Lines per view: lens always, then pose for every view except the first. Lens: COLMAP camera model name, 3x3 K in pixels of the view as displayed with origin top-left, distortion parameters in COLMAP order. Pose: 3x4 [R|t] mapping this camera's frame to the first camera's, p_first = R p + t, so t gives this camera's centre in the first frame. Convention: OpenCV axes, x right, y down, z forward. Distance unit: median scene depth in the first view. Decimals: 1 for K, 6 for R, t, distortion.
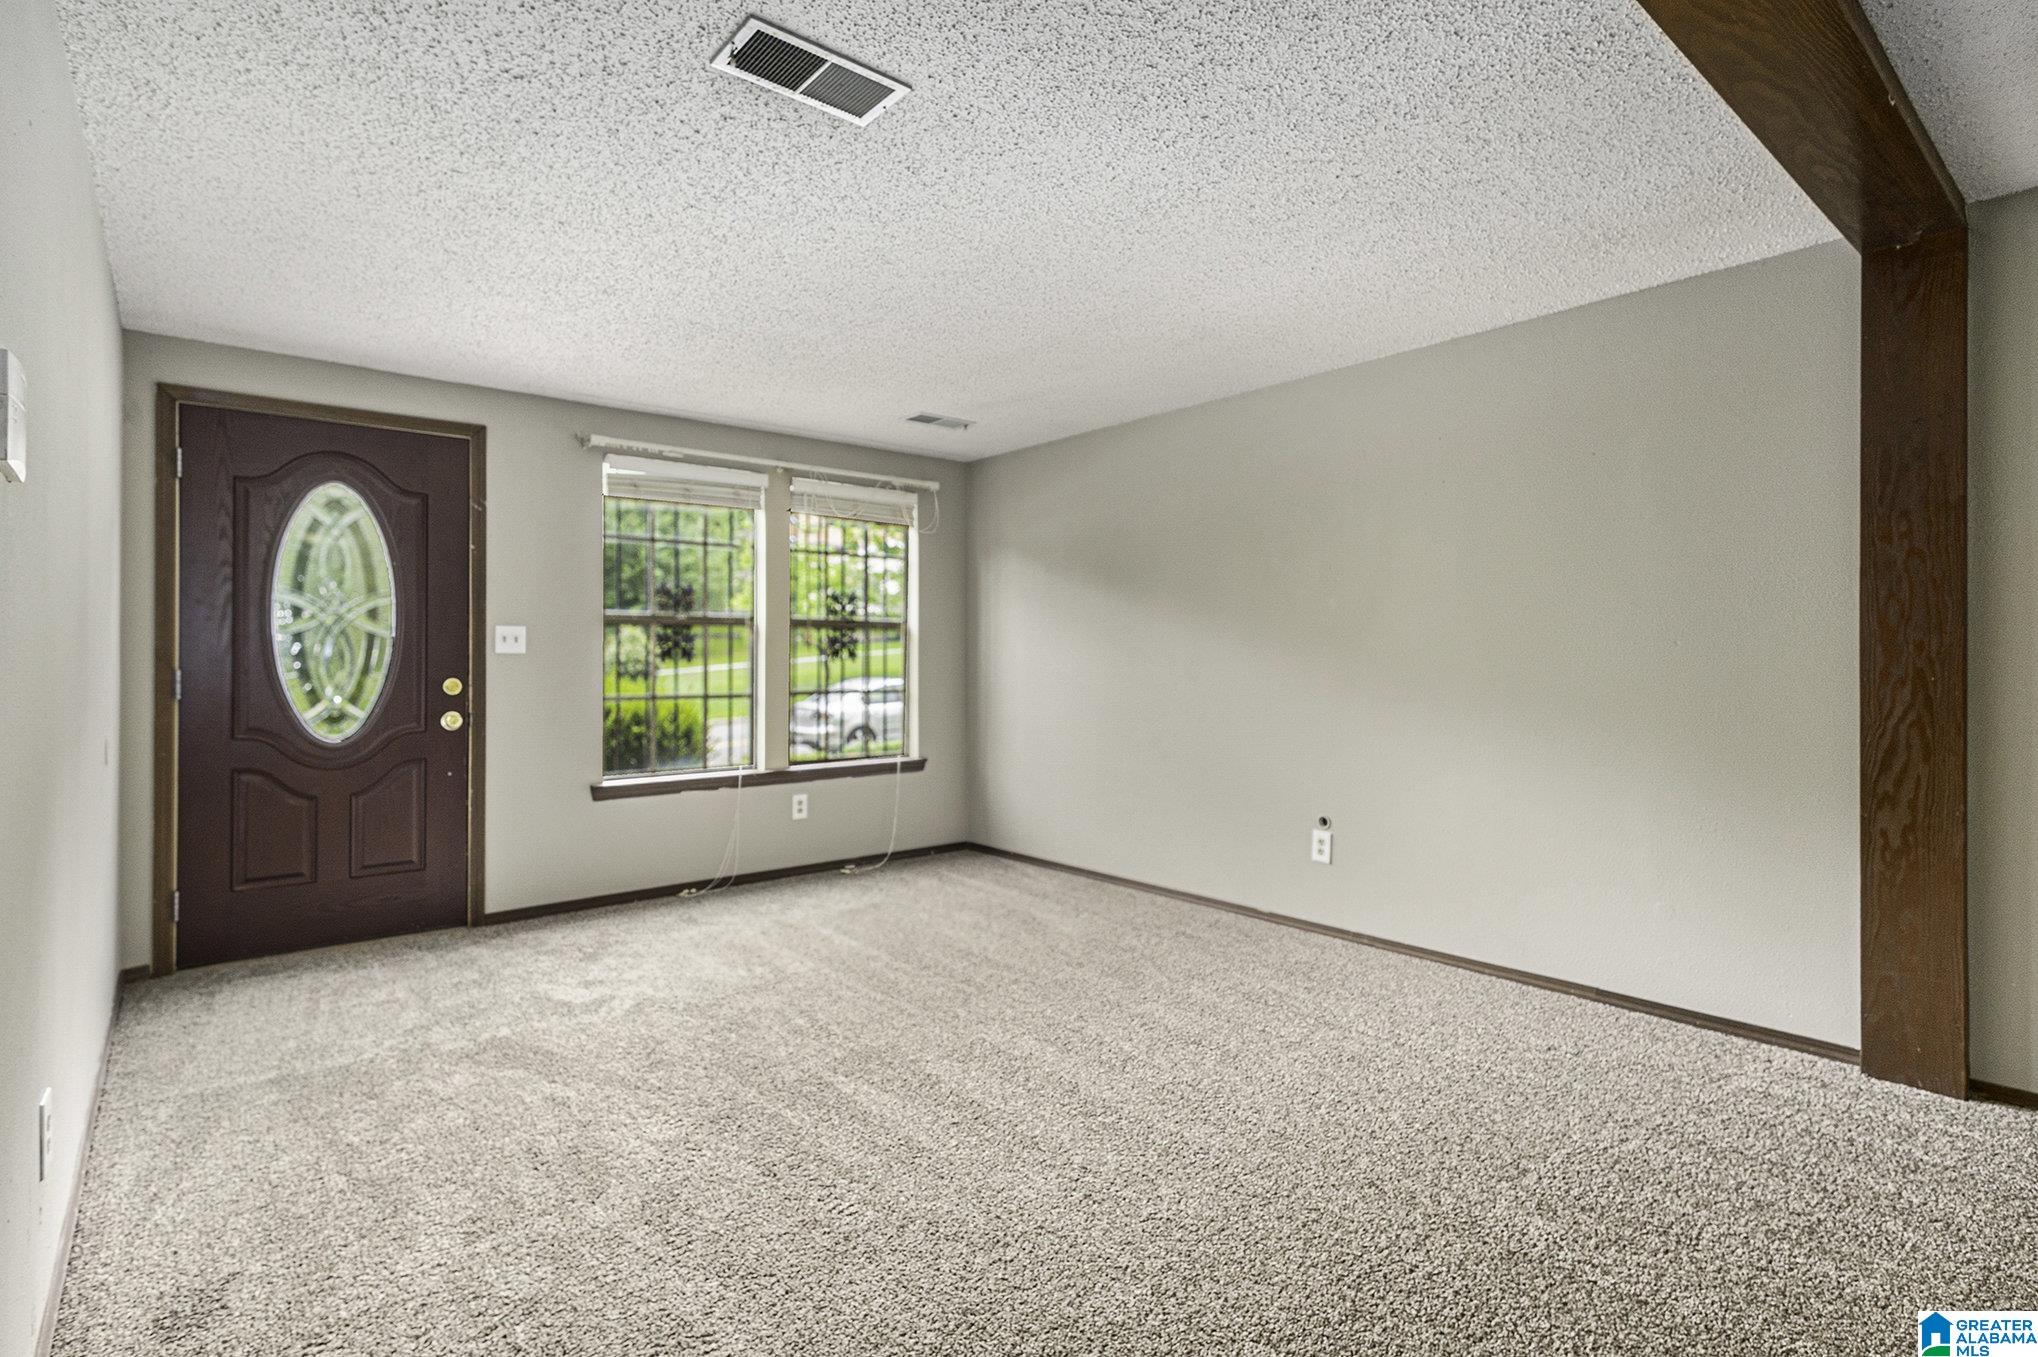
lens RADIAL K [[991.2, 0, 1011.5], [0, 991.2, 671.6], [0, 0, 1]] dist [0.018092, 0.000059]
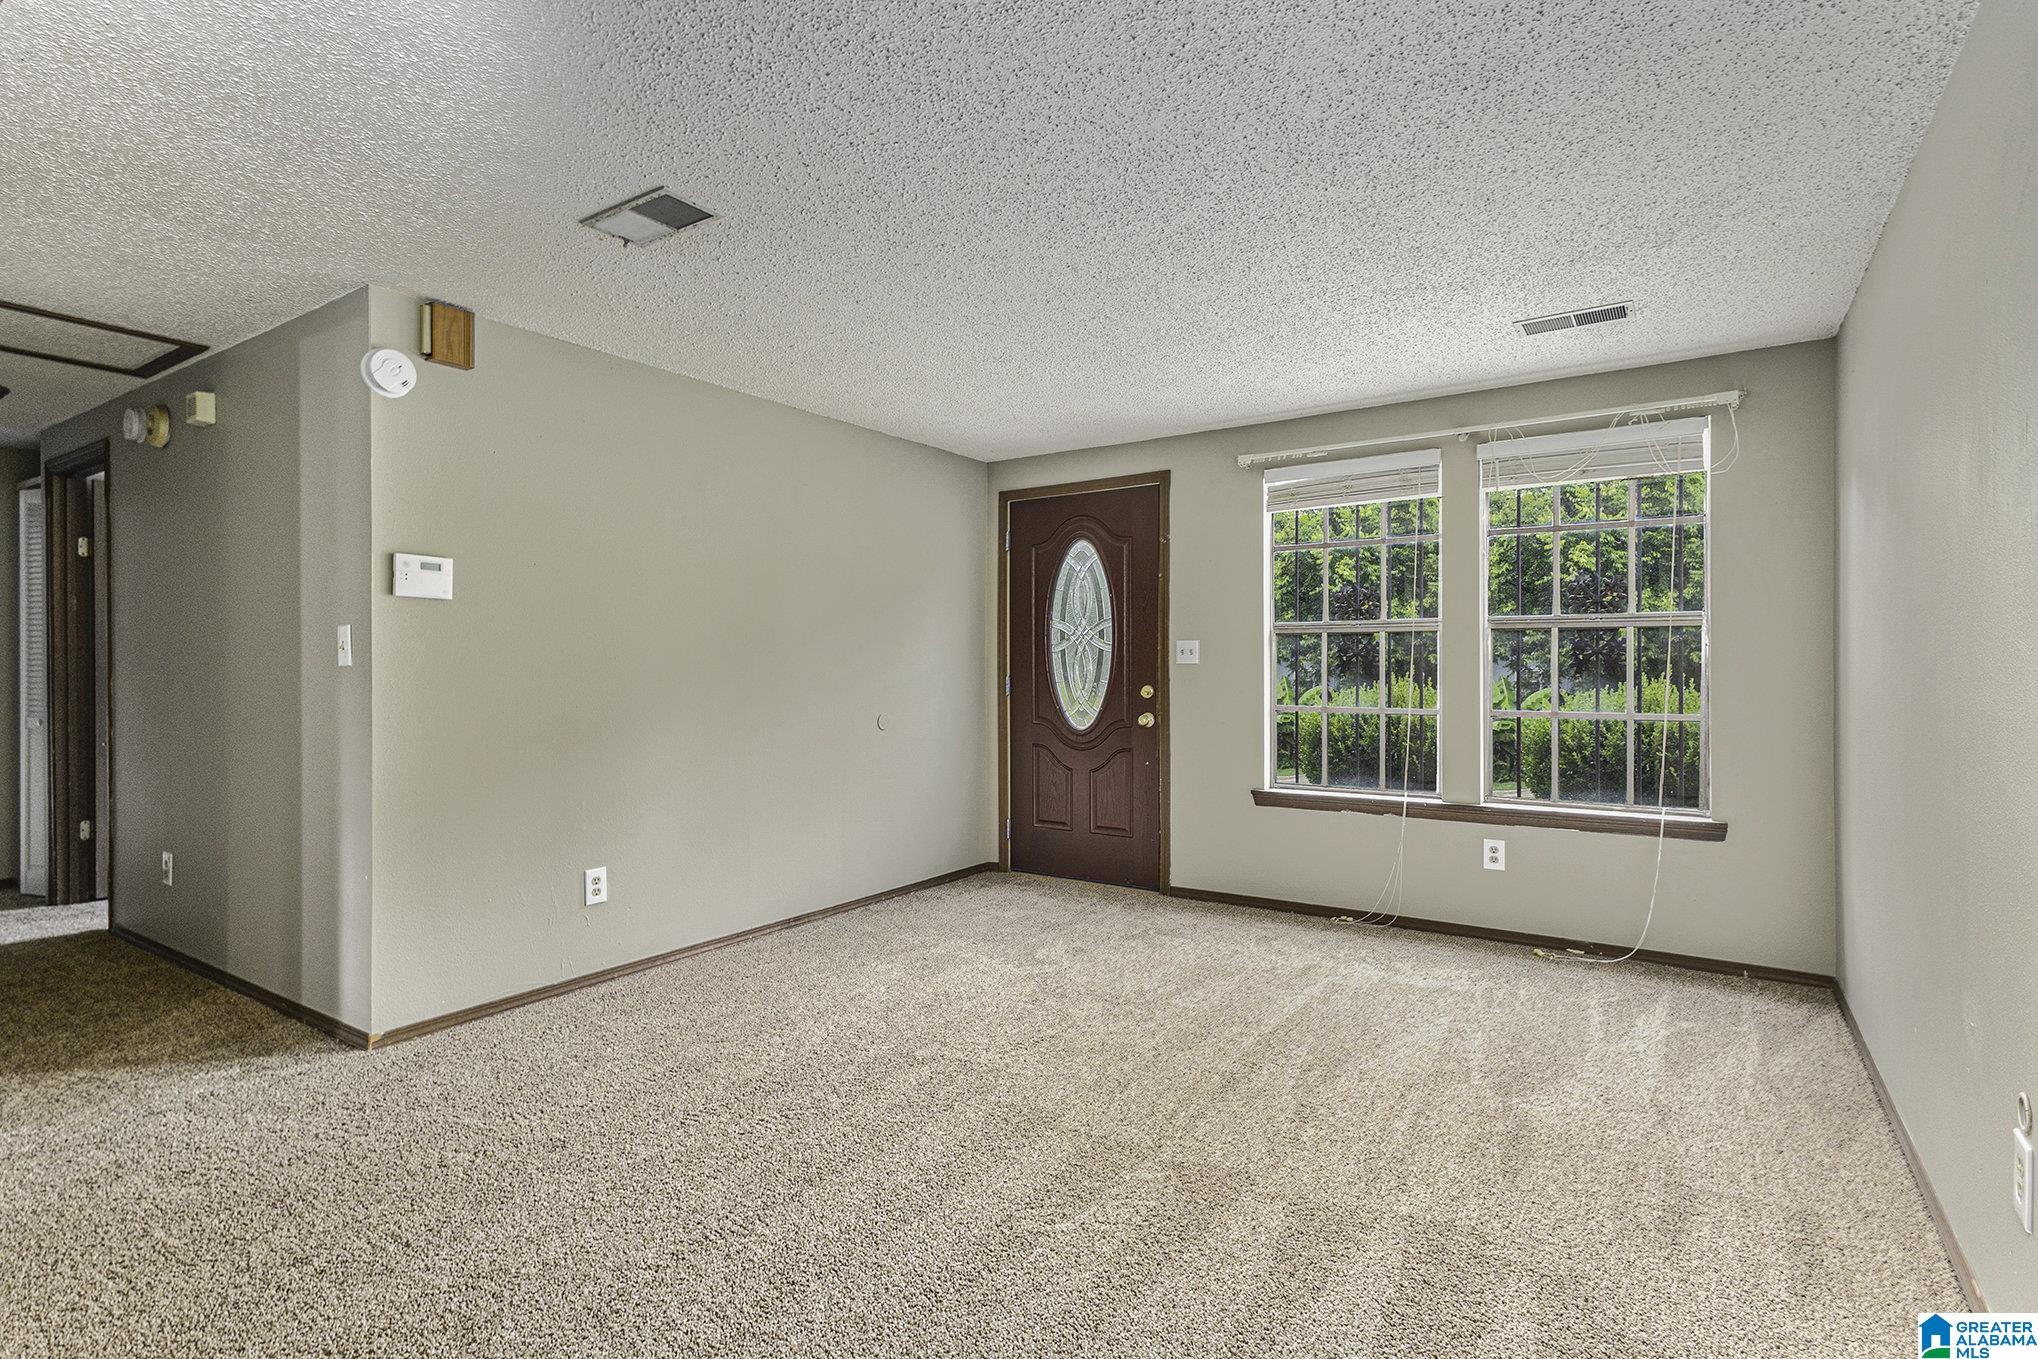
lens RADIAL K [[991.2, 0, 1012.9], [0, 991.2, 671.5], [0, 0, 1]] dist [0.018092, 0.000059]
pose [[0.281292, 0.002965, -0.959618, 0.559198], [-0.010785, 0.999942, -0.000072, -0.007958], [0.959561, 0.010370, 0.281308, 0.511272]]
